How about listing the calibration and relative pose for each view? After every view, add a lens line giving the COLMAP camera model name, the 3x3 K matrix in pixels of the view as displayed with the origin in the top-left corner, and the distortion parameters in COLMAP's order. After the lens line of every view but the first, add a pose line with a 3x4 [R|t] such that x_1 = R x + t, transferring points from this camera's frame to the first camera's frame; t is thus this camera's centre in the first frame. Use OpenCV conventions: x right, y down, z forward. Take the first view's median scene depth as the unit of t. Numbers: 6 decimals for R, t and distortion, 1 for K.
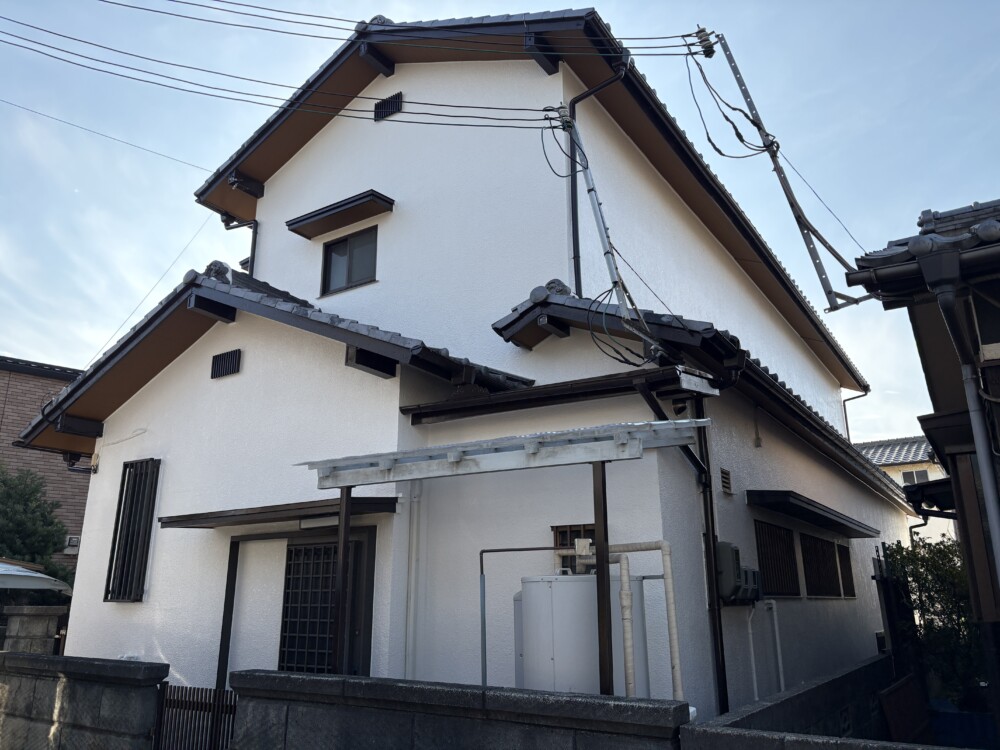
lens RADIAL K [[754.0, 0, 500.0], [0, 754.0, 375.0], [0, 0, 1]] dist [0.001085, -0.000427]
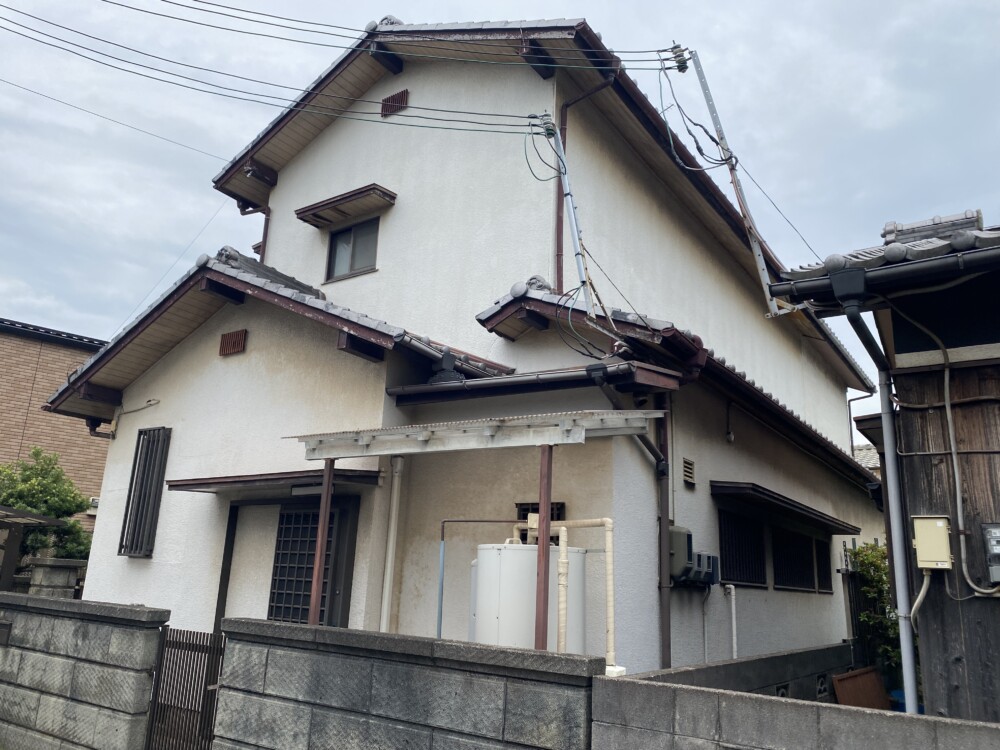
lens RADIAL K [[774.7, 0, 496.1], [0, 774.7, 380.1], [0, 0, 1]] dist [0.001552, 0.001445]
pose [[0.998012, 0.040164, -0.048565, 0.077572], [-0.038857, 0.998864, 0.027569, -0.007104], [0.049617, -0.025627, 0.998440, -0.103547]]
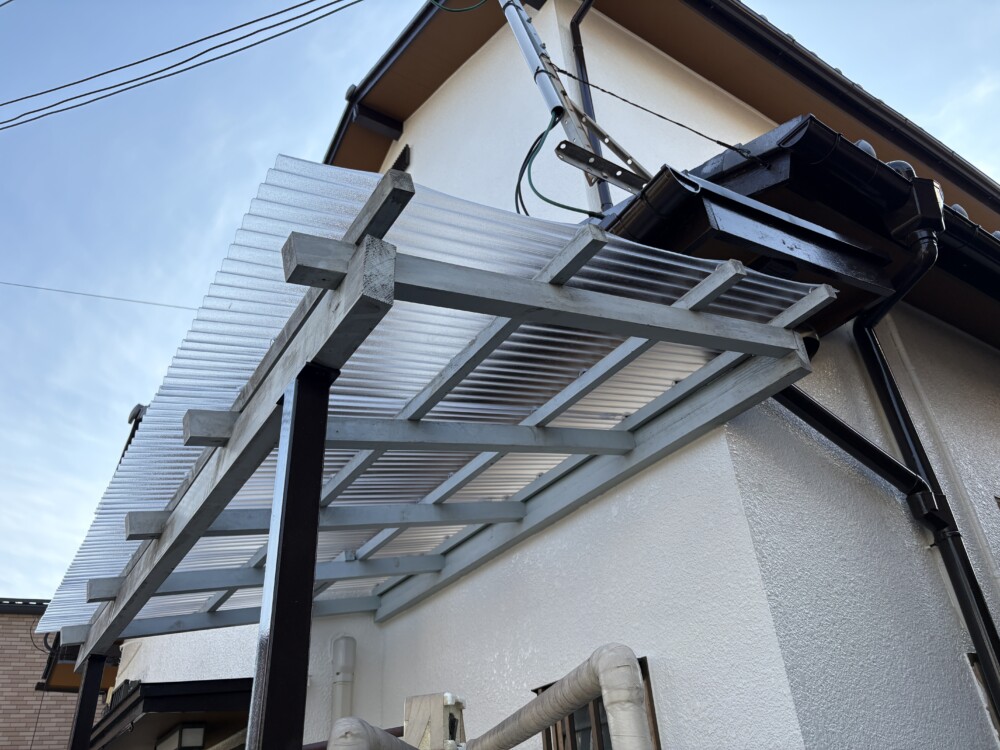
lens RADIAL K [[754.0, 0, 500.0], [0, 754.0, 375.0], [0, 0, 1]] dist [0.001085, -0.000427]
pose [[0.916401, -0.256504, -0.307270, 0.195372], [0.159854, 0.938334, -0.306556, 0.147317], [0.366954, 0.231810, 0.900893, 0.538167]]
